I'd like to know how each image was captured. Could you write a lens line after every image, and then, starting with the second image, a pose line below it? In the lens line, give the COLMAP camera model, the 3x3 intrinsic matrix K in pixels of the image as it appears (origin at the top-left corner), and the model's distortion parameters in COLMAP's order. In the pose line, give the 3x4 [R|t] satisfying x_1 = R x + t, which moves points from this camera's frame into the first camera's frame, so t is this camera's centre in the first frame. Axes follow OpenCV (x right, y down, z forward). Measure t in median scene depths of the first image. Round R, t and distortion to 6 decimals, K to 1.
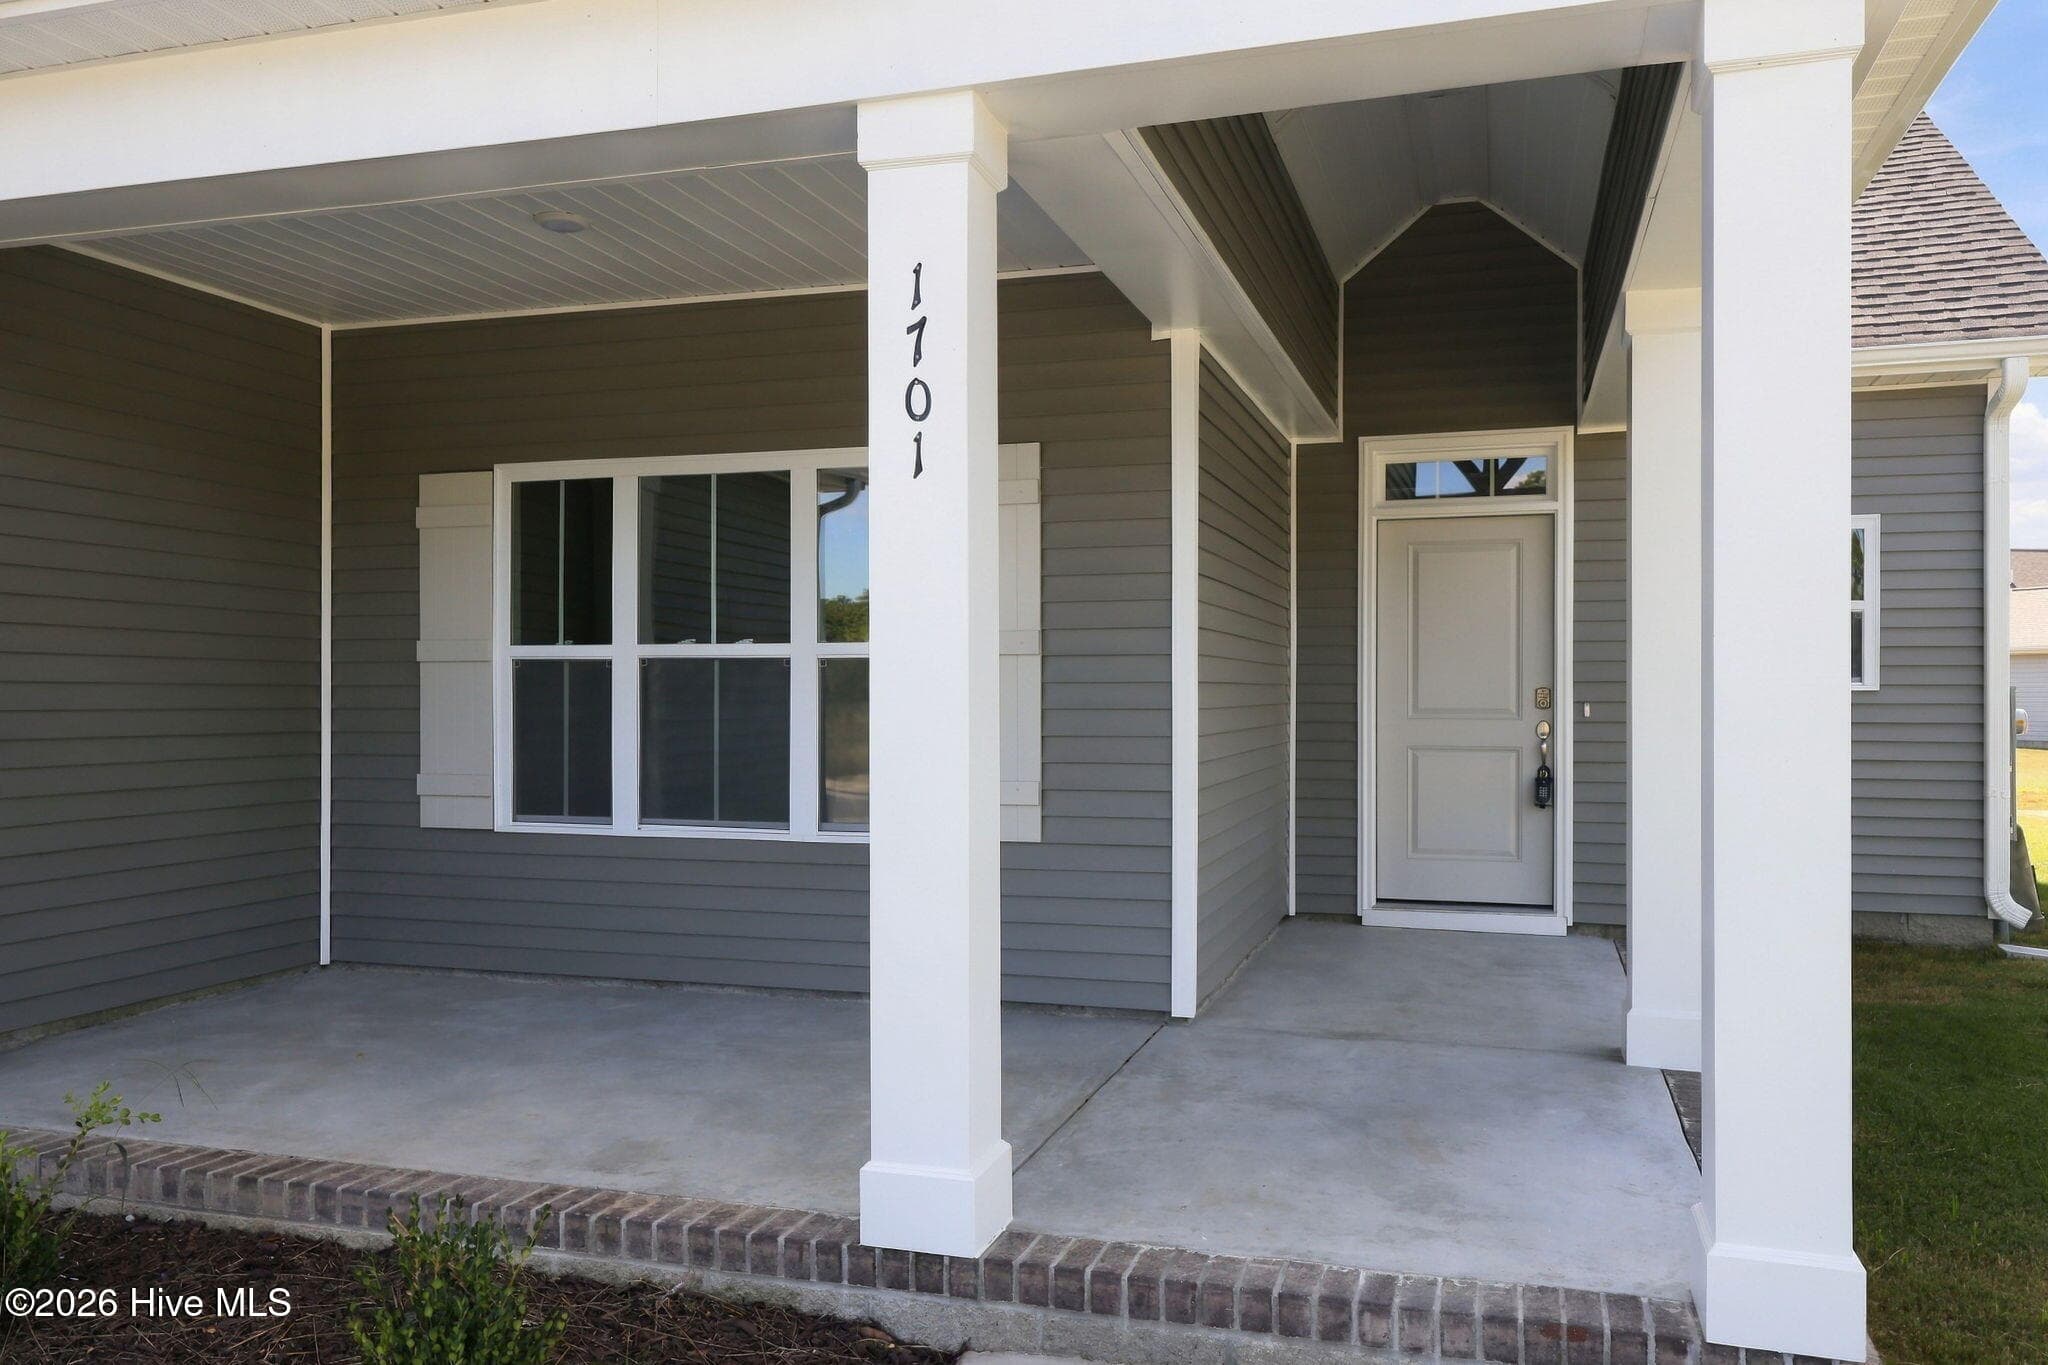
lens RADIAL K [[1553.1, 0, 1028.9], [0, 1553.1, 687.9], [0, 0, 1]] dist [0.004558, 0.001605]
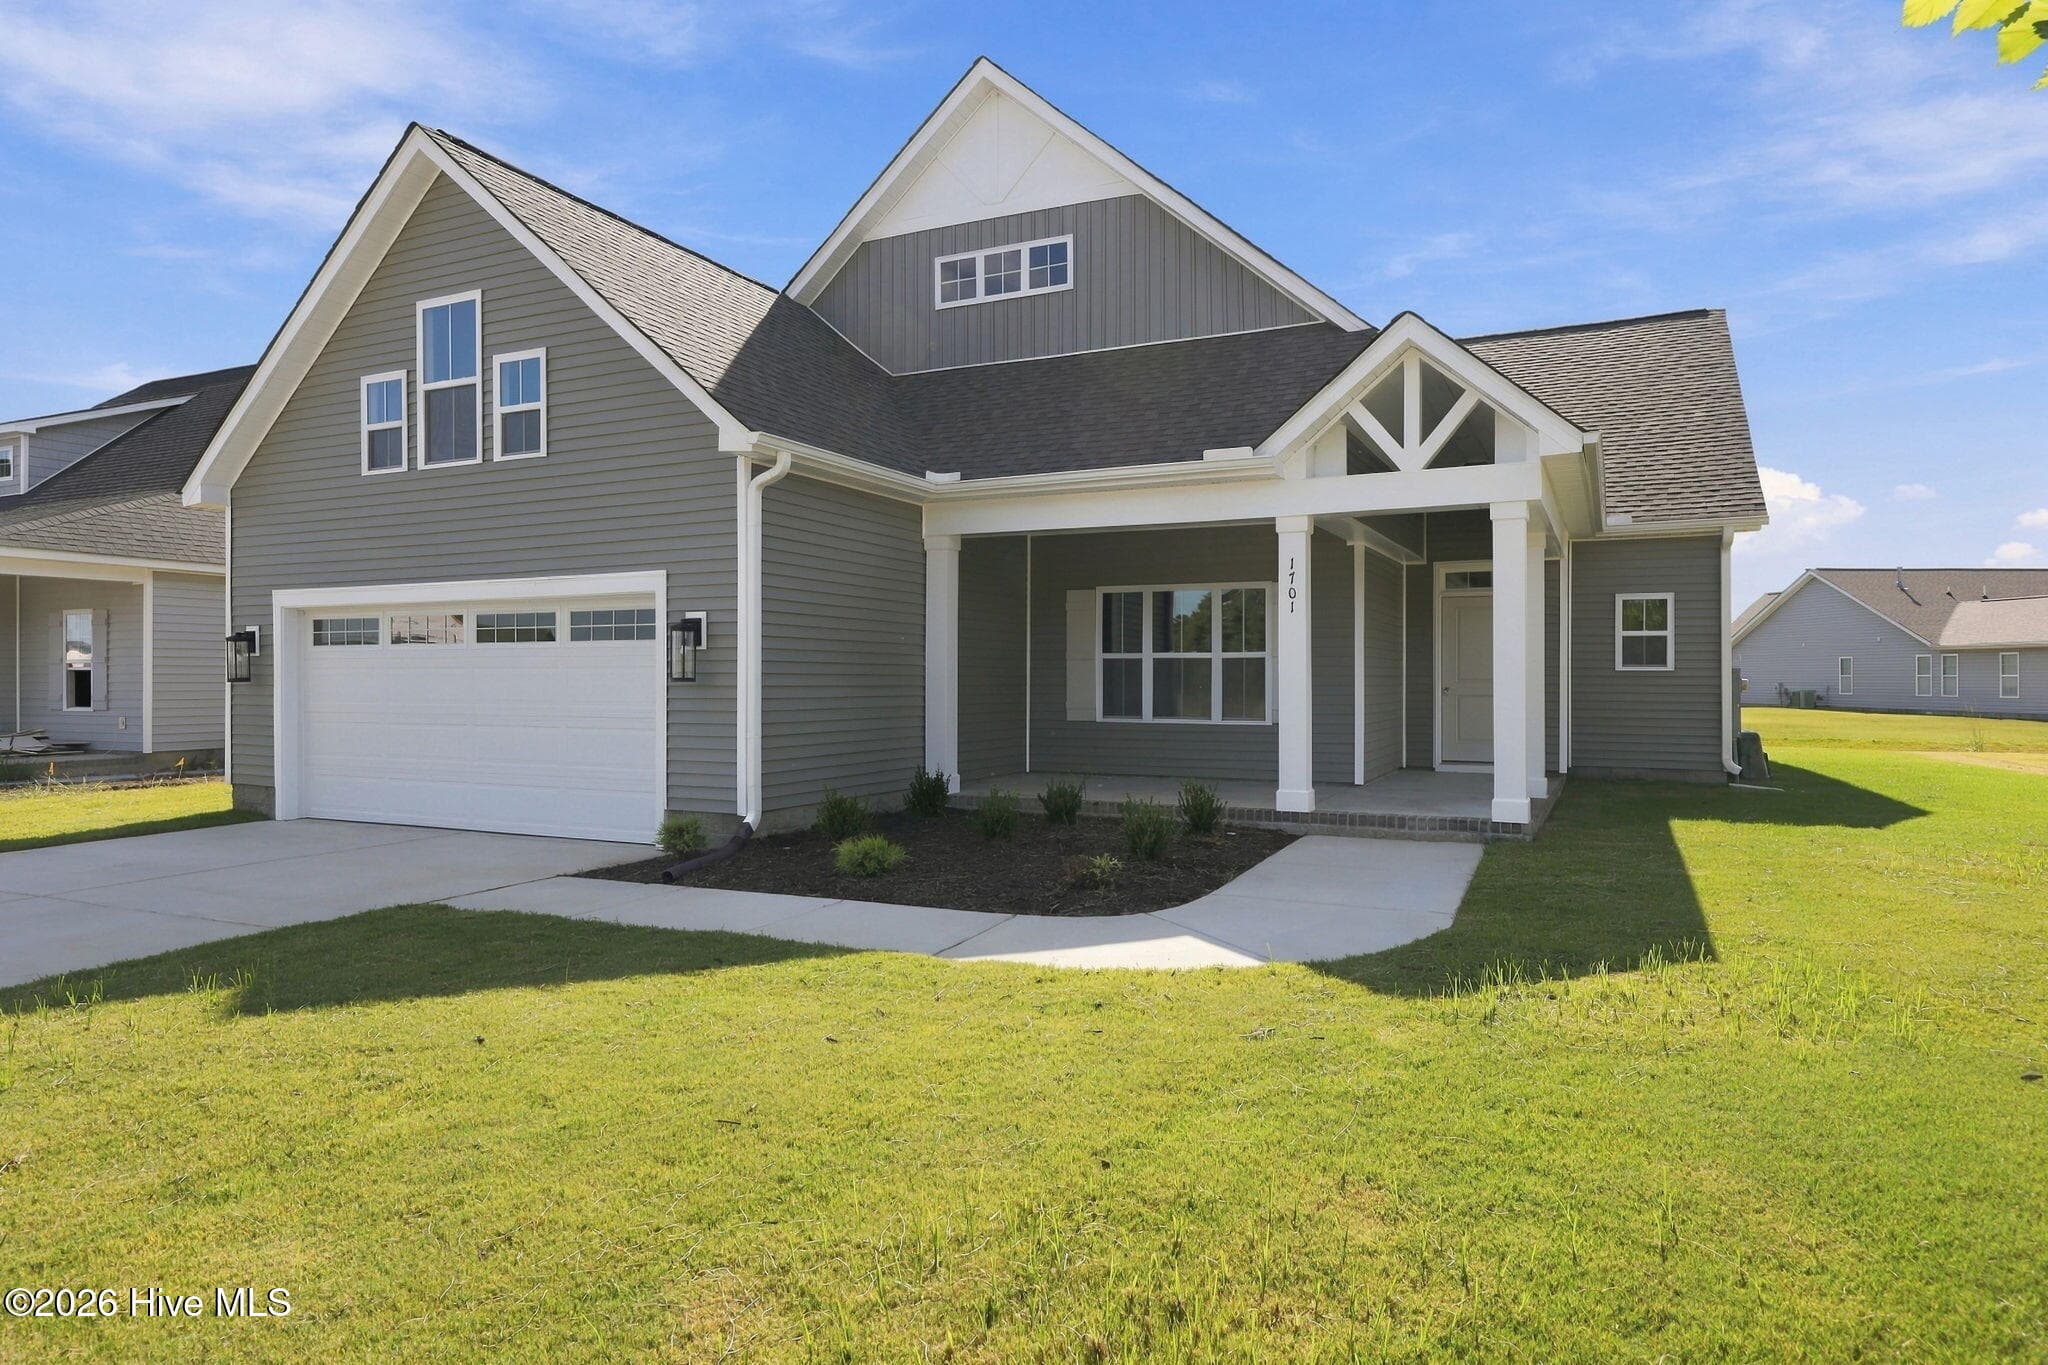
lens RADIAL K [[1214.5, 0, 1022.1], [0, 1214.5, 674.3], [0, 0, 1]] dist [0.000463, 0.001859]
pose [[0.987648, -0.000008, -0.156688, -0.143372], [0.000050, 1.000000, 0.000265, 0.008864], [0.156688, -0.000270, 0.987648, -1.148505]]
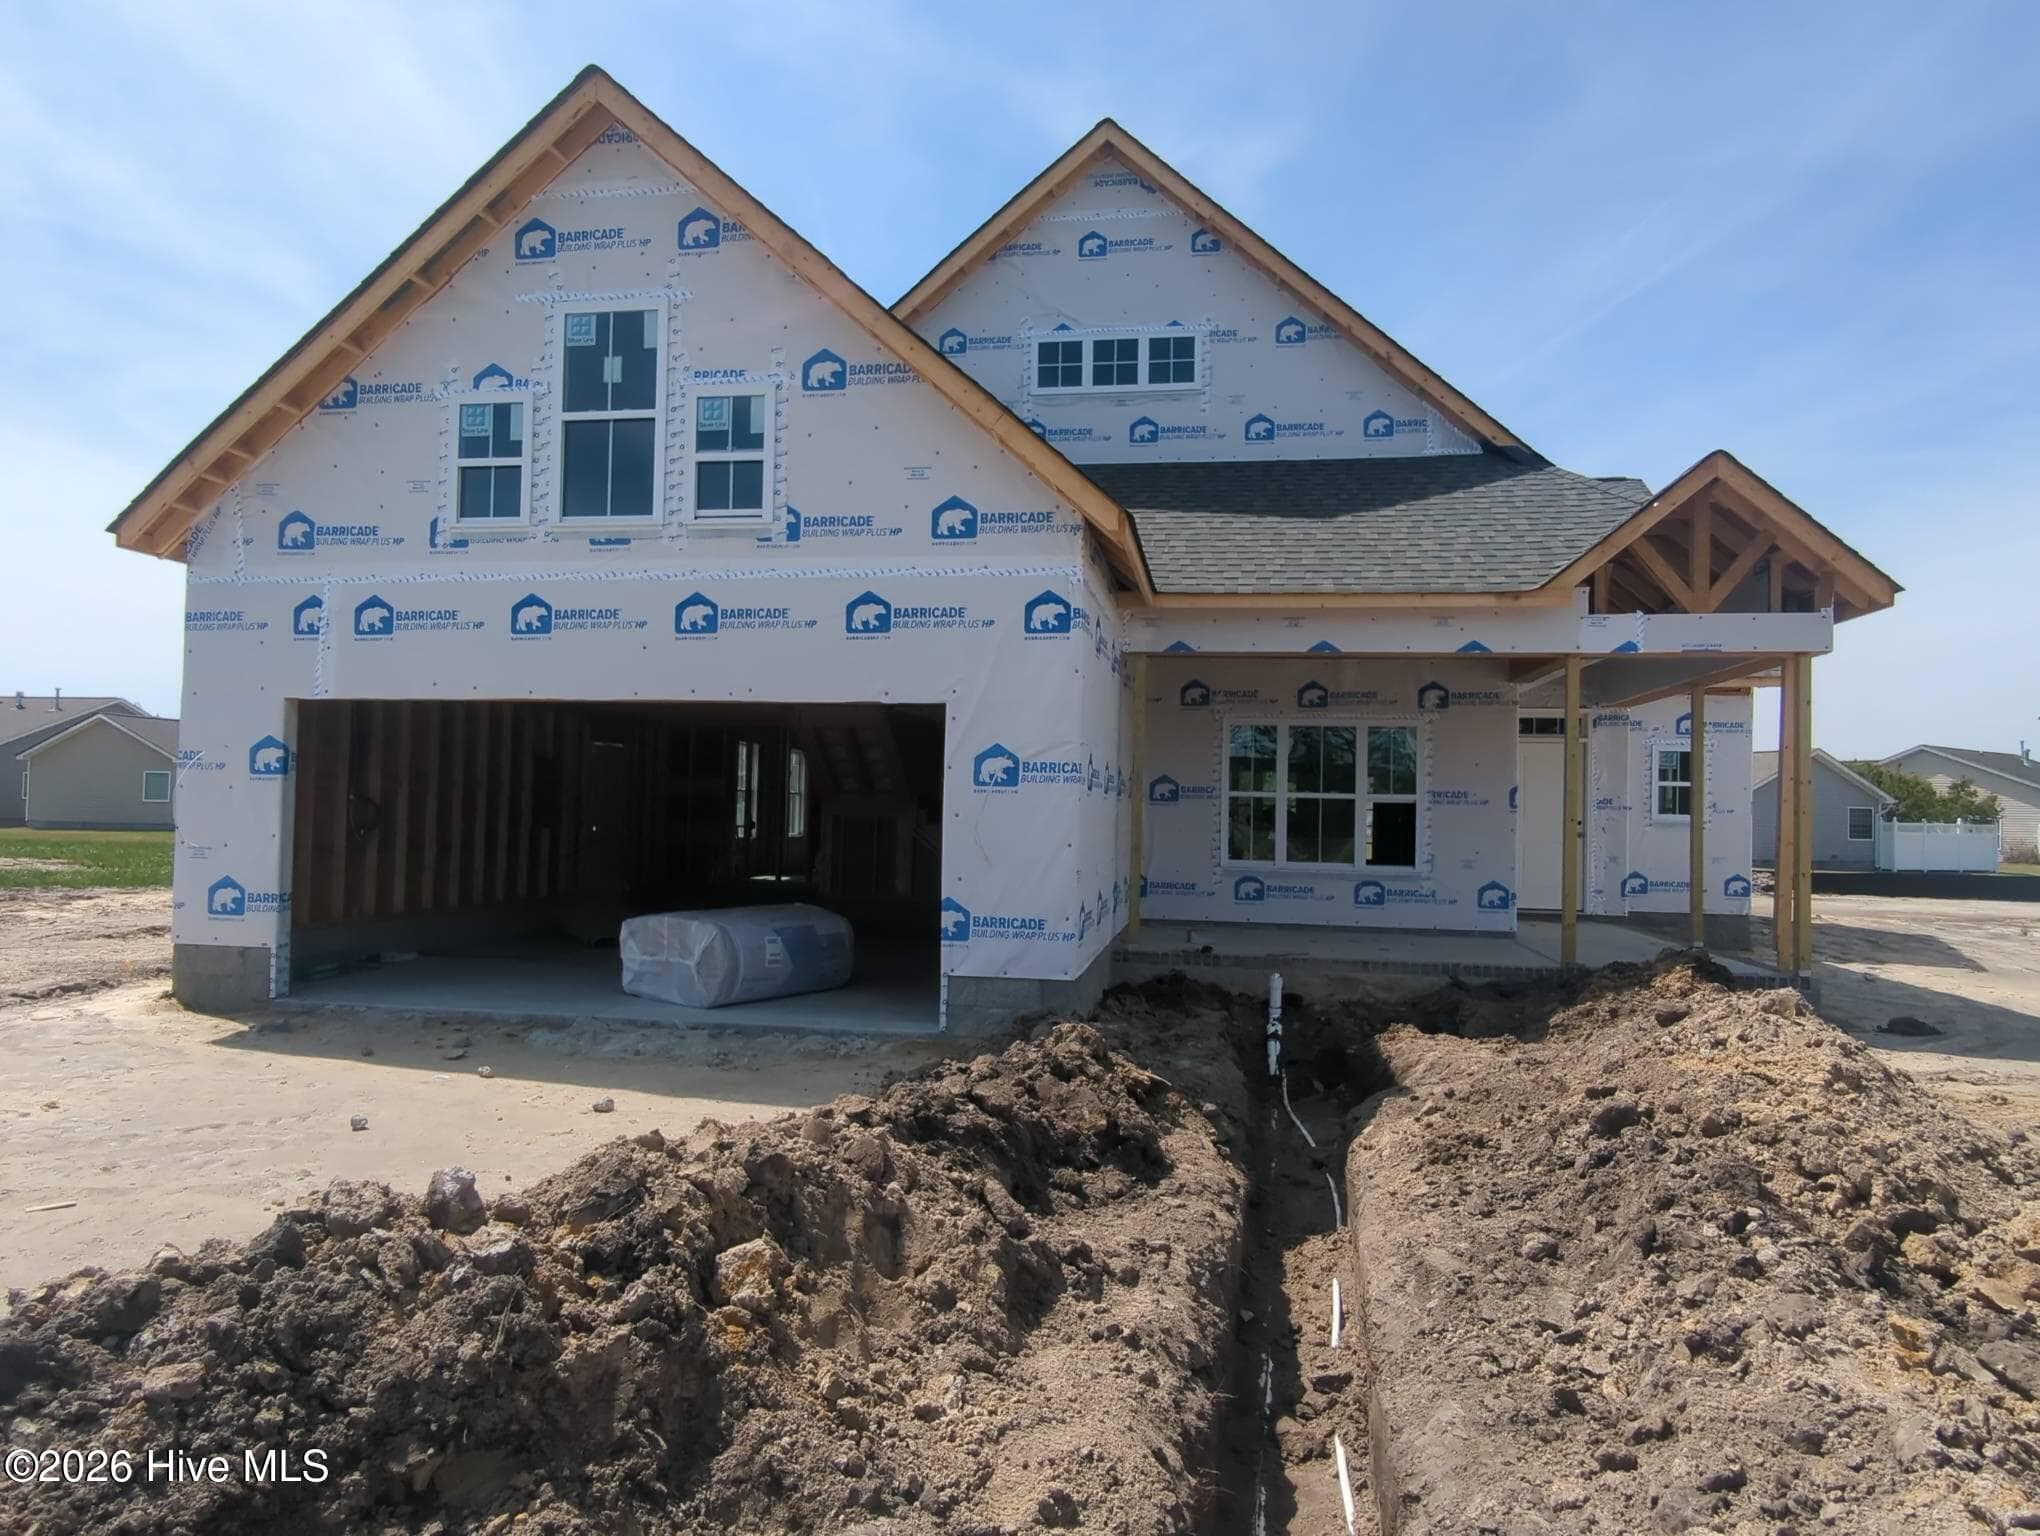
lens RADIAL K [[1266.6, 0, 1032.5], [0, 1266.6, 773.9], [0, 0, 1]] dist [-0.010064, -0.001795]
pose [[0.990305, 0.026788, 0.136303, -0.943623], [-0.023140, 0.999332, -0.028282, 0.011520], [-0.136970, 0.024853, 0.990263, -0.974585]]
